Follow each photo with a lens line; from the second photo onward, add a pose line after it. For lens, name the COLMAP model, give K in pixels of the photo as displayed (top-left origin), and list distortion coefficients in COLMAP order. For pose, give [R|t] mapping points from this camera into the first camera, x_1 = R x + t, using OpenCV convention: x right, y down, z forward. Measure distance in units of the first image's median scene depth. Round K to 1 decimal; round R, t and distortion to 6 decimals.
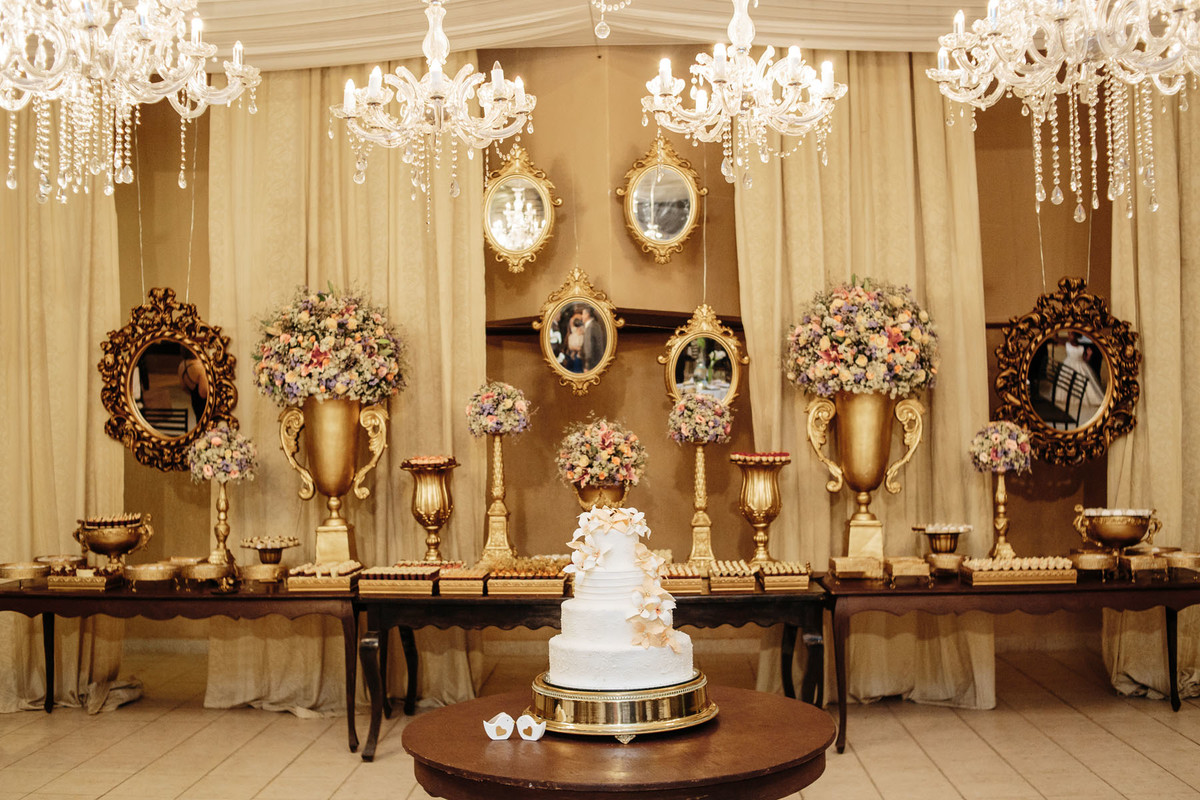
lens RADIAL K [[1232.4, 0, 598.3], [0, 1232.4, 393.1], [0, 0, 1]] dist [-0.108190, 0.000000]
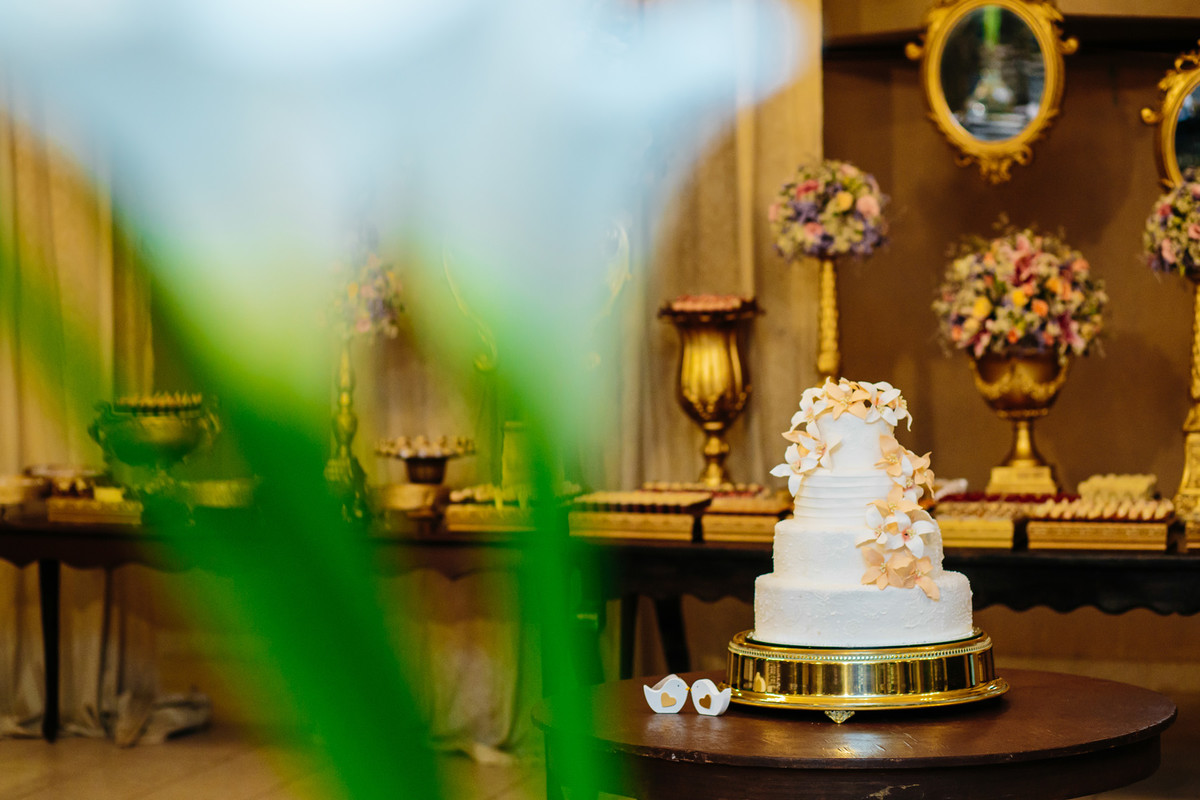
lens RADIAL K [[2923.5, 0, 600.4], [0, 2923.5, 402.1], [0, 0, 1]] dist [-0.092906, 0.000000]
pose [[0.971093, 0.018345, -0.237996, 0.131540], [0.003146, 0.995972, 0.089609, -0.019099], [0.238681, -0.087767, 0.967124, -0.285130]]
